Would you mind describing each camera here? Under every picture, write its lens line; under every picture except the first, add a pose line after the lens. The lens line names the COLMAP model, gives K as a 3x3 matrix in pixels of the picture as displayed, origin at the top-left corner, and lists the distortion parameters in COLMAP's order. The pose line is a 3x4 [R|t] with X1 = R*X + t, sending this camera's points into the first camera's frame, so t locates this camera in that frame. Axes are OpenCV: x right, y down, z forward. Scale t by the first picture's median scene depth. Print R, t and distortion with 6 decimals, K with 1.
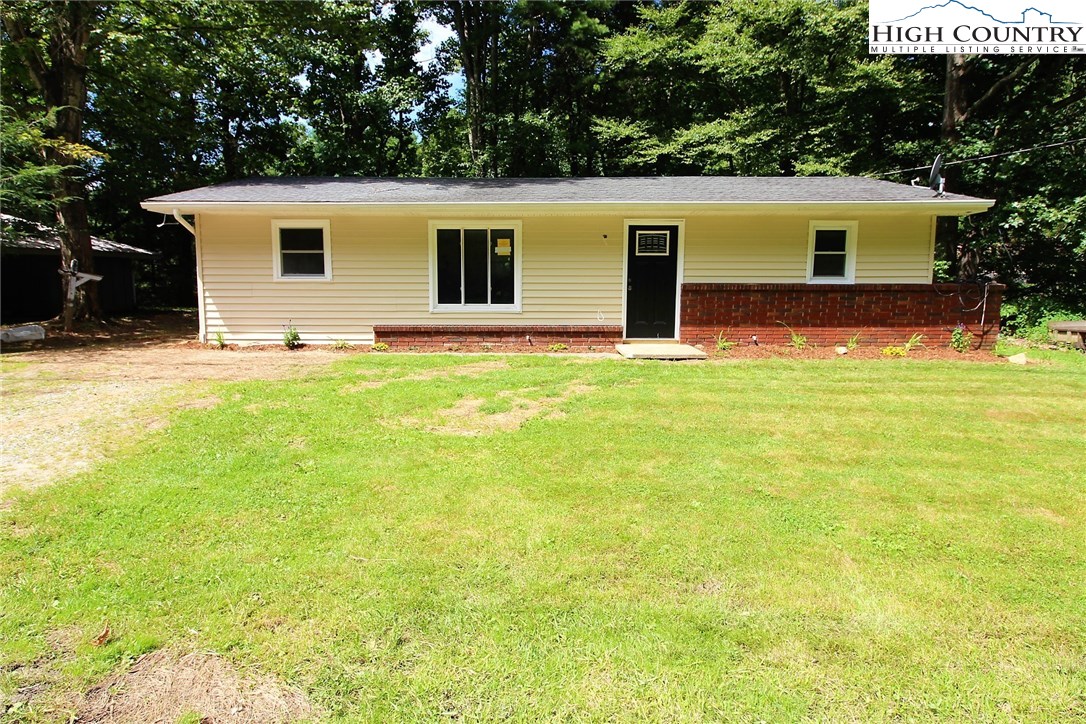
lens RADIAL K [[651.2, 0, 543.0], [0, 651.2, 362.0], [0, 0, 1]] dist [0.020164, 0.000332]
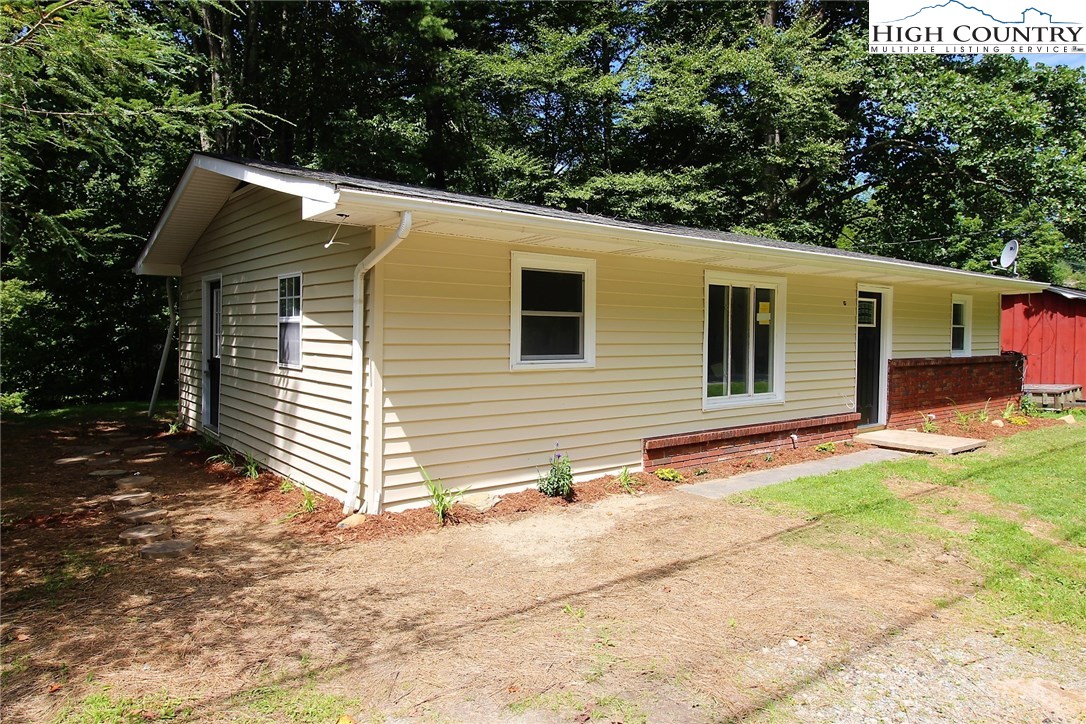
lens RADIAL K [[701.6, 0, 543.0], [0, 701.6, 362.0], [0, 0, 1]] dist [0.001326, 0.000036]
pose [[0.781430, -0.020456, 0.623658, -0.729621], [0.068449, 0.996241, -0.053088, -0.098993], [-0.620228, 0.084173, 0.779893, 0.556516]]
